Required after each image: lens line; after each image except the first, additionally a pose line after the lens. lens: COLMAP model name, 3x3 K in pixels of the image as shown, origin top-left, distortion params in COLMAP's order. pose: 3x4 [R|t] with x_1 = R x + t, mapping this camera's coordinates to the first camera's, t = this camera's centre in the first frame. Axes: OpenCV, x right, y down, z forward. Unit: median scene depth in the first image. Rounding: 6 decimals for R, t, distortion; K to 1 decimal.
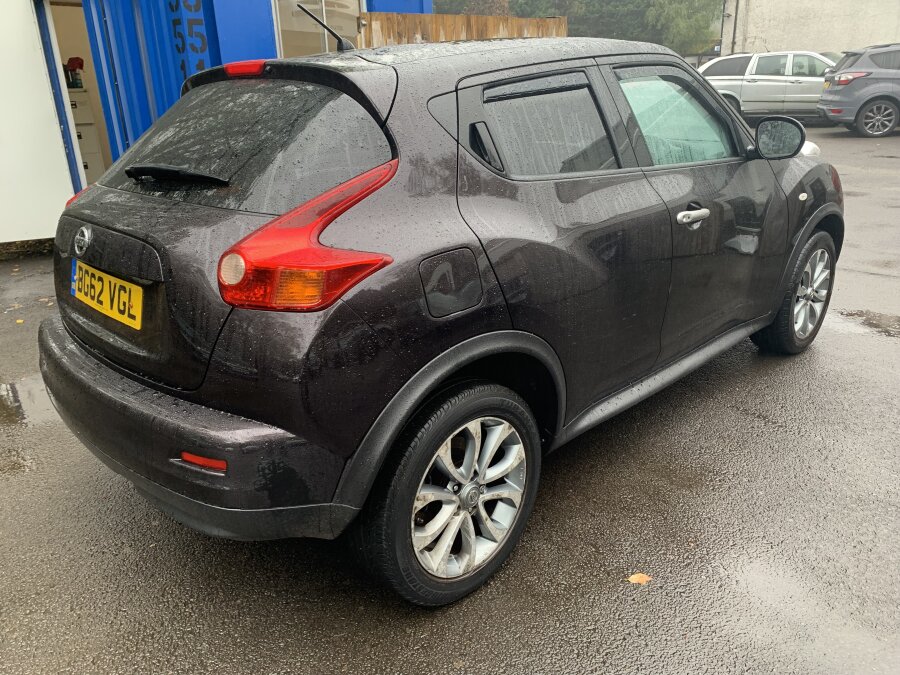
lens RADIAL K [[690.1, 0, 449.7], [0, 690.1, 337.4], [0, 0, 1]] dist [0.015775, -0.001779]
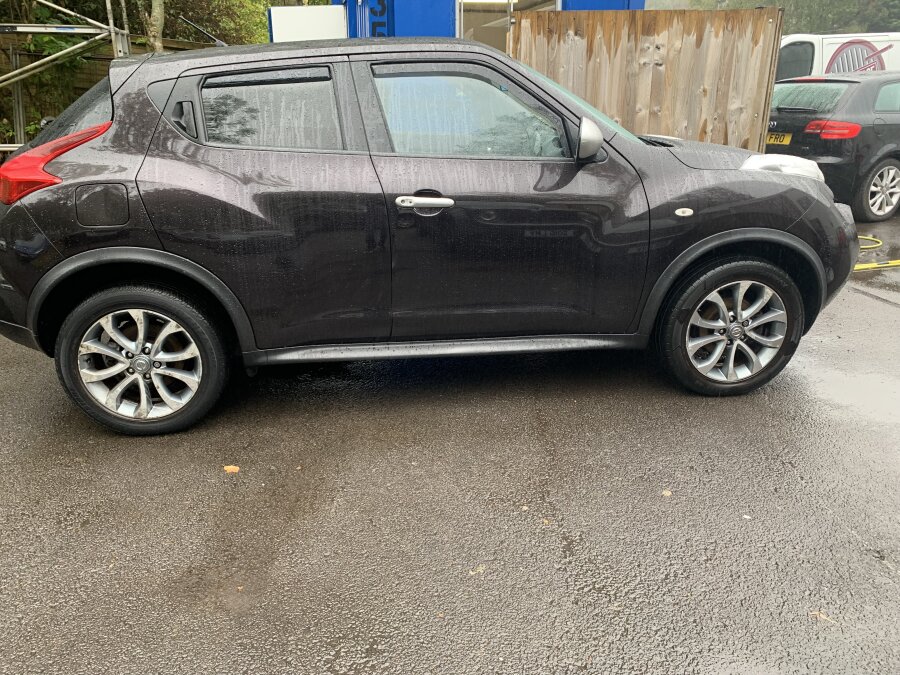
lens RADIAL K [[690.1, 0, 449.0], [0, 690.1, 339.3], [0, 0, 1]] dist [0.015775, -0.001779]
pose [[0.792768, 0.236612, -0.561724, 1.128566], [-0.230545, 0.969514, 0.083013, -0.072507], [0.564242, 0.063693, 0.823149, 0.157533]]
